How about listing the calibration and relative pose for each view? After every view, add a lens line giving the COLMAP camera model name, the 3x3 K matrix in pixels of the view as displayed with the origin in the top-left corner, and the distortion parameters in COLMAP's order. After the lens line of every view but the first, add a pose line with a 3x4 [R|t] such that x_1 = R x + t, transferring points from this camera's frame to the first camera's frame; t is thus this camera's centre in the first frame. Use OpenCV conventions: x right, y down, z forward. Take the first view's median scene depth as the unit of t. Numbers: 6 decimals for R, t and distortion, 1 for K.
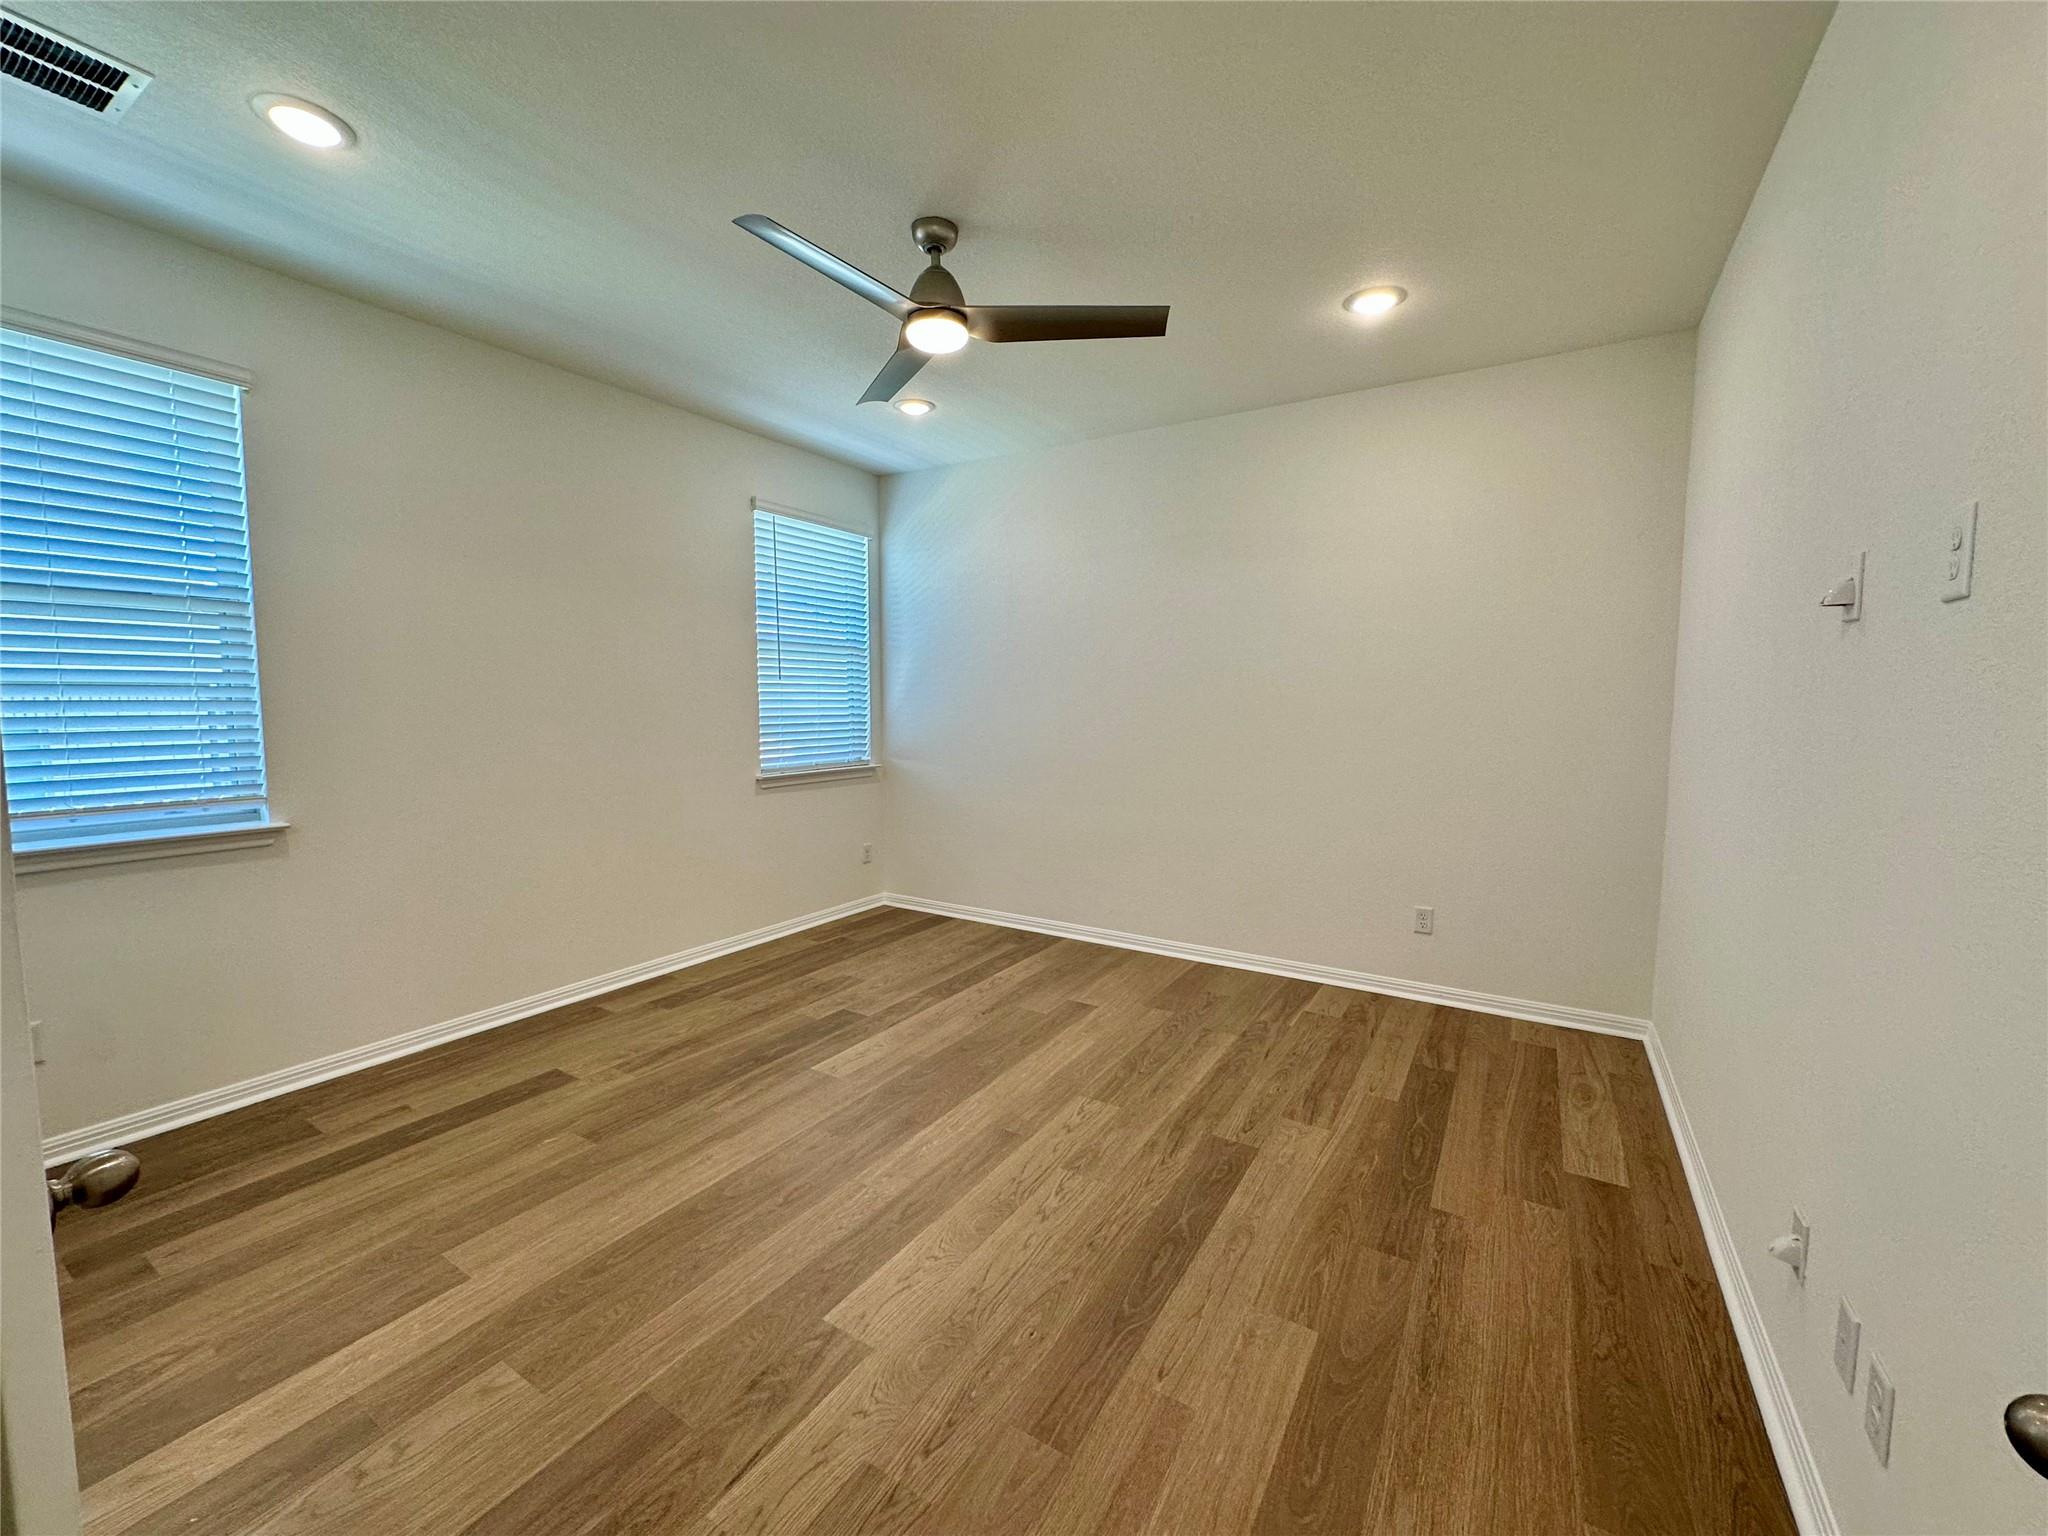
lens RADIAL K [[819.2, 0, 1027.5], [0, 819.2, 766.8], [0, 0, 1]] dist [-0.002714, 0.000181]
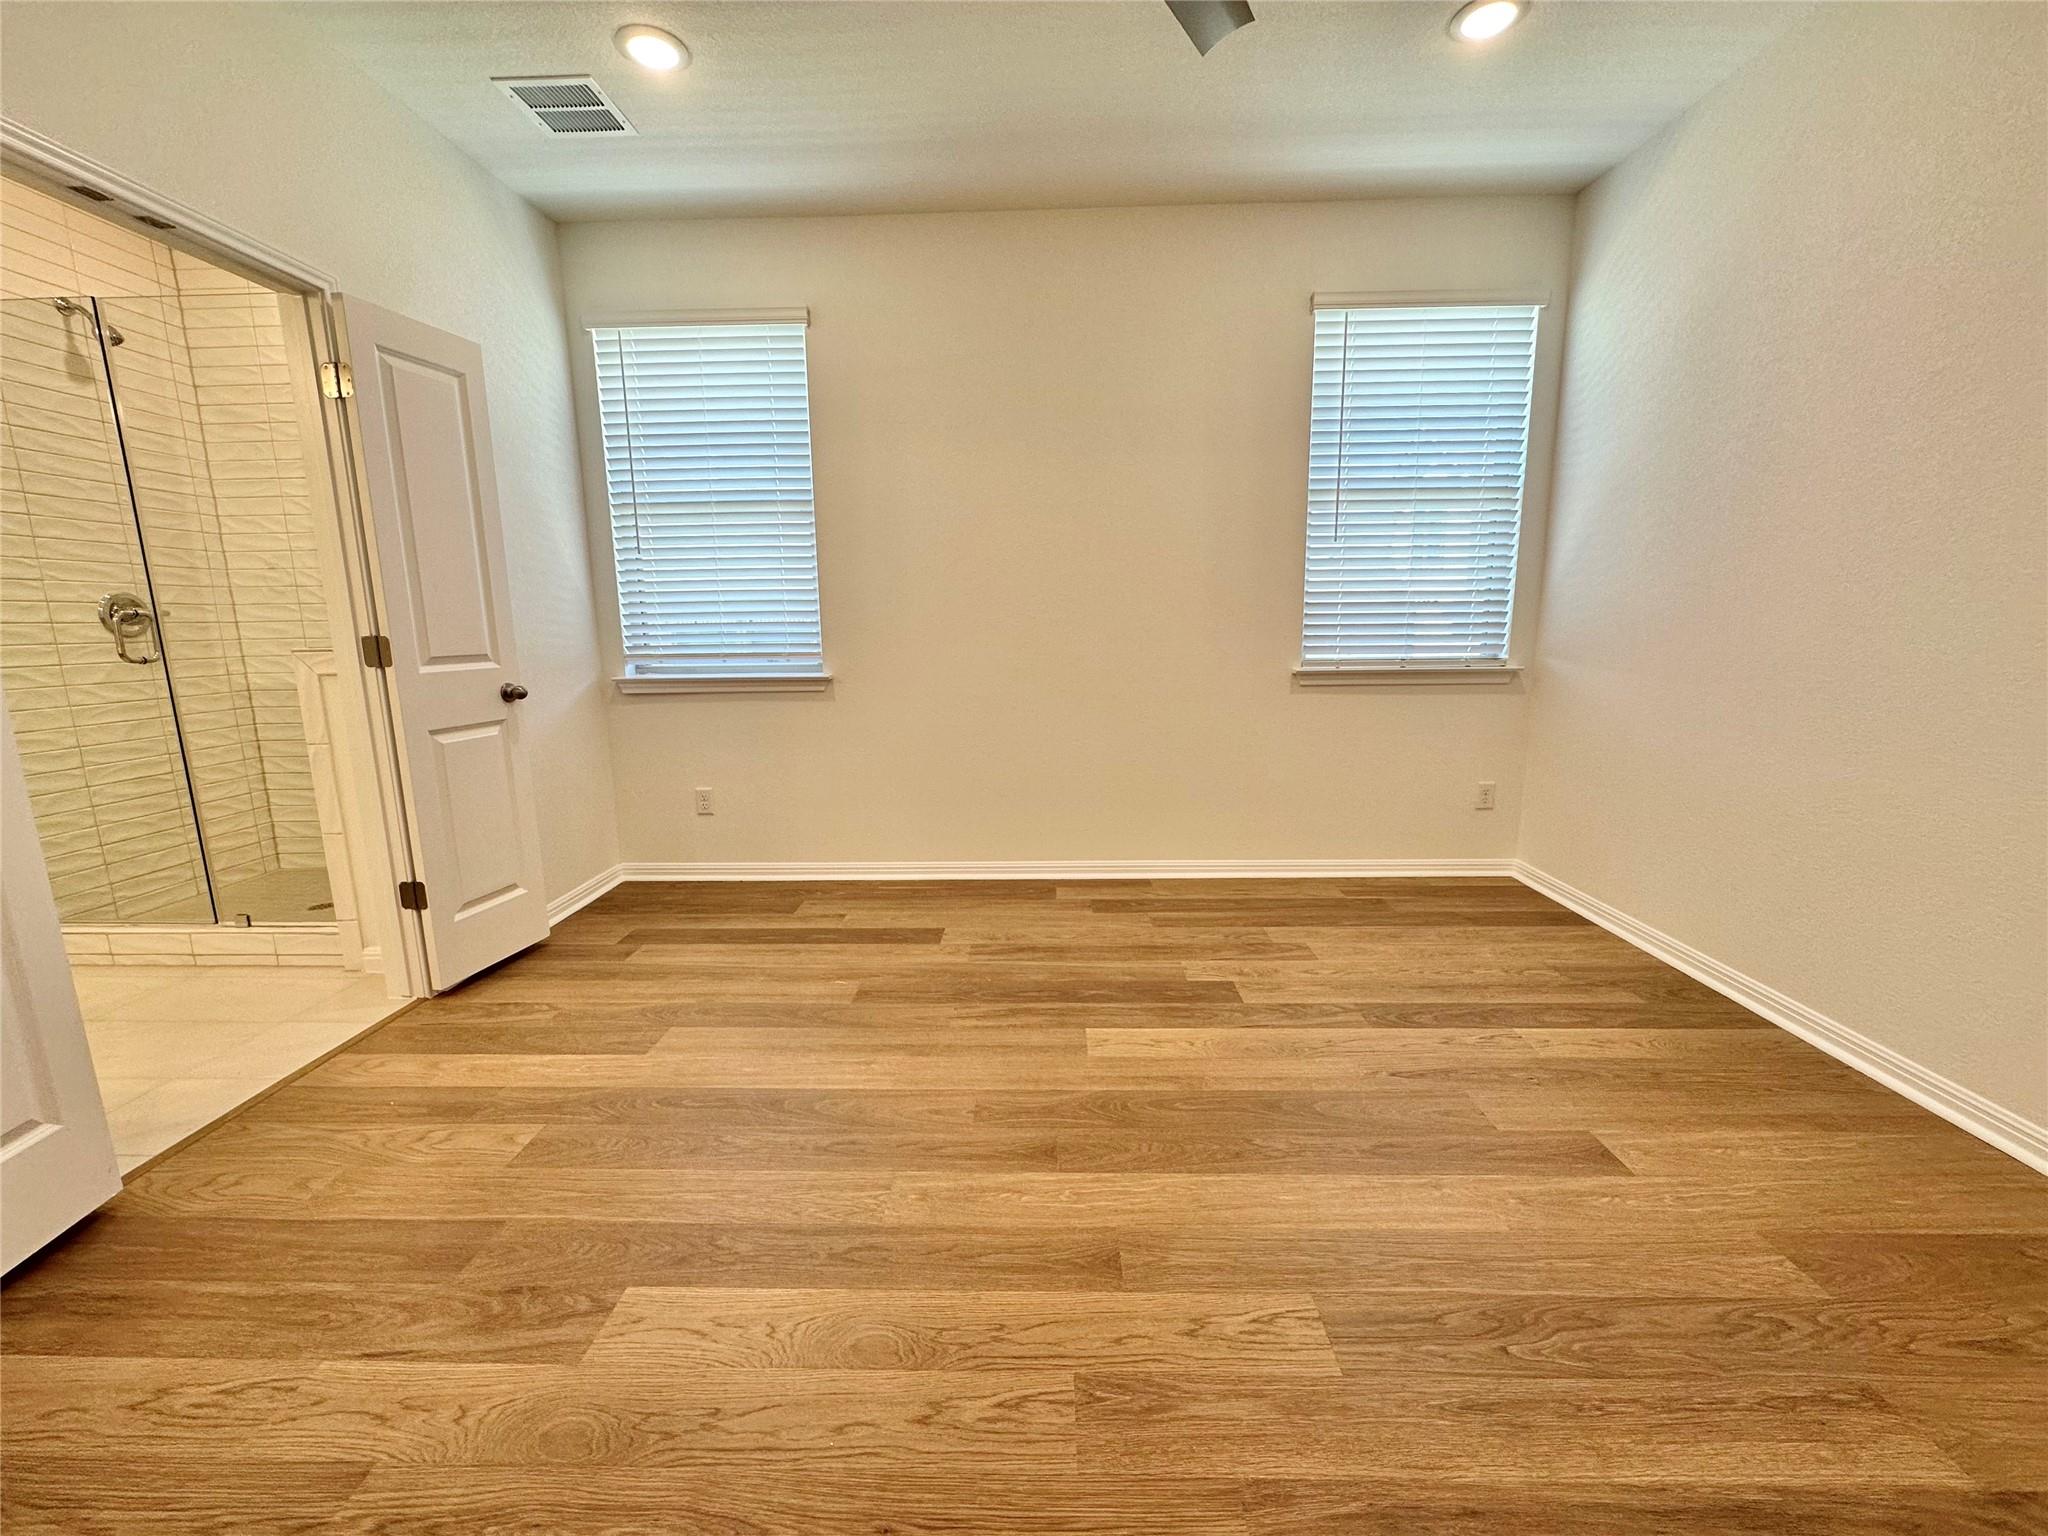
lens RADIAL K [[819.2, 0, 1027.5], [0, 819.2, 766.8], [0, 0, 1]] dist [-0.002714, 0.000181]
pose [[0.501093, 0.142117, -0.853644, 0.279270], [-0.055382, 0.989668, 0.132253, 0.017329], [0.863620, -0.018994, 0.503786, 0.465303]]
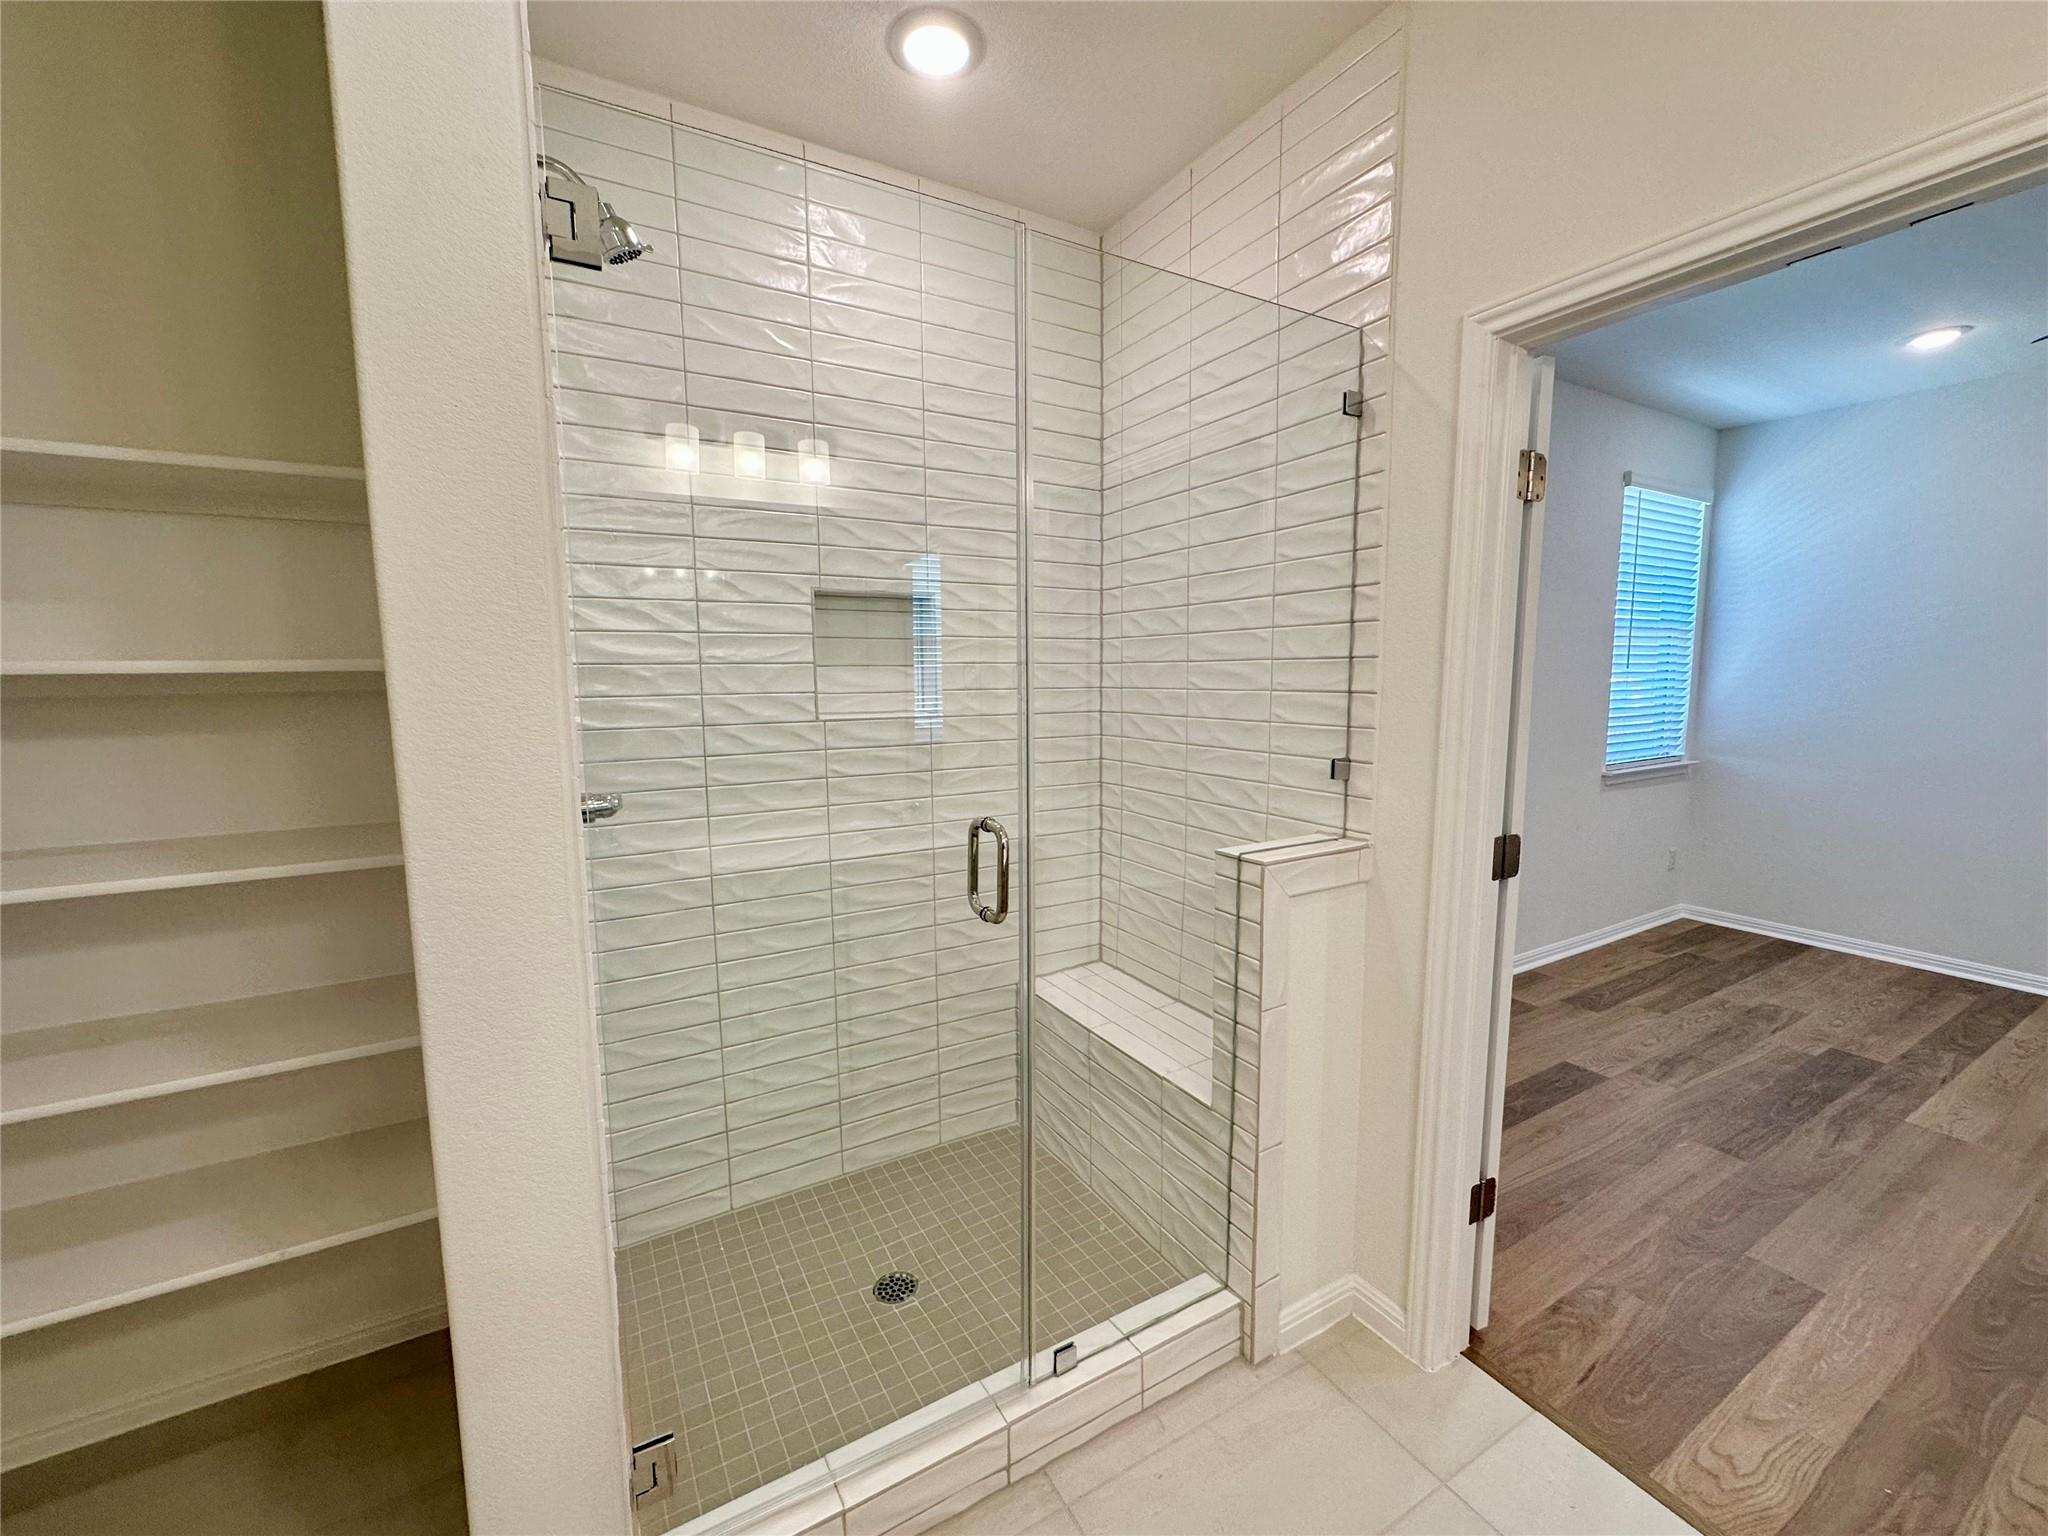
lens RADIAL K [[816.7, 0, 1024.0], [0, 816.7, 768.0], [0, 0, 1]] dist [-0.001325, 0.000069]
pose [[0.878326, 0.042518, -0.476169, -0.575201], [-0.025890, 0.998806, 0.041428, -0.018353], [0.477361, -0.024060, 0.878378, -0.175733]]
